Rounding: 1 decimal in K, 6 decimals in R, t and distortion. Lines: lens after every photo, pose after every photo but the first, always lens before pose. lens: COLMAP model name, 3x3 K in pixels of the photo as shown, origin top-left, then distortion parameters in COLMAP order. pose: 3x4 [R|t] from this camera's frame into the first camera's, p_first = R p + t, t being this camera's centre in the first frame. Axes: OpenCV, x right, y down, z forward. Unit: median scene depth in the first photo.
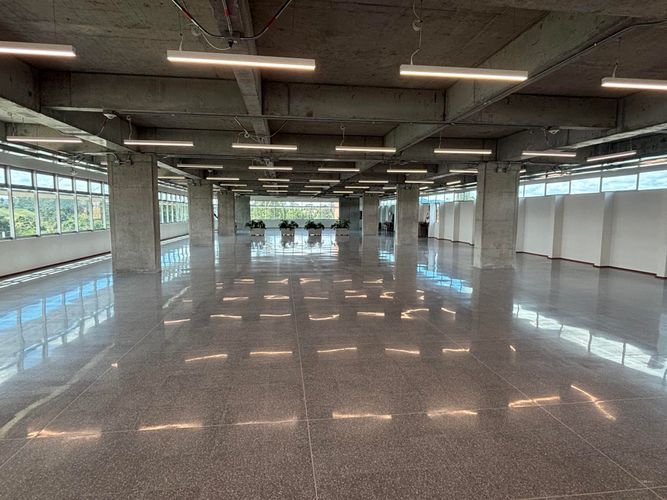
lens RADIAL K [[371.5, 0, 332.8], [0, 371.5, 250.5], [0, 0, 1]] dist [-0.001397, -0.009770]
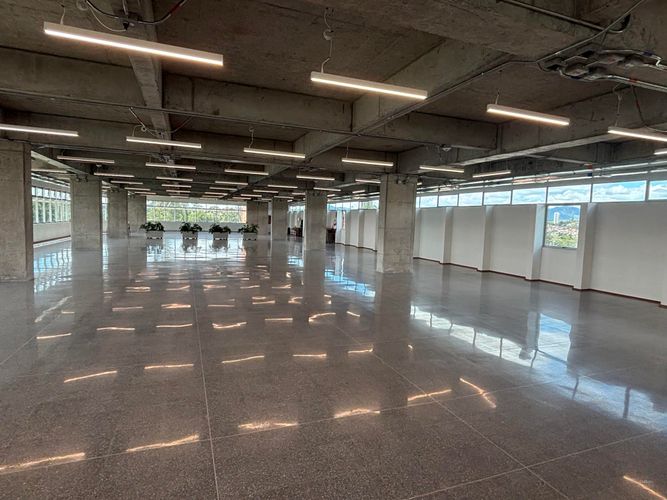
lens RADIAL K [[371.5, 0, 330.9], [0, 371.5, 249.9], [0, 0, 1]] dist [-0.001397, -0.009770]
pose [[0.970781, 0.008475, 0.239818, -0.001330], [-0.004817, 0.999863, -0.015833, -0.000966], [-0.239919, 0.014215, 0.970689, 0.009289]]
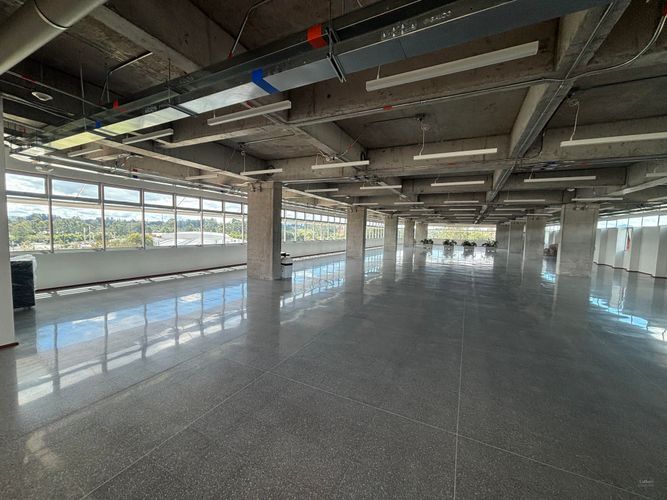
lens RADIAL K [[269.1, 0, 330.4], [0, 269.1, 248.7], [0, 0, 1]] dist [-0.014042, -0.000008]
pose [[0.818801, 0.054228, -0.571510, 0.502751], [-0.079397, 0.996658, -0.019184, 0.071831], [0.568560, 0.061084, 0.820371, -0.770541]]
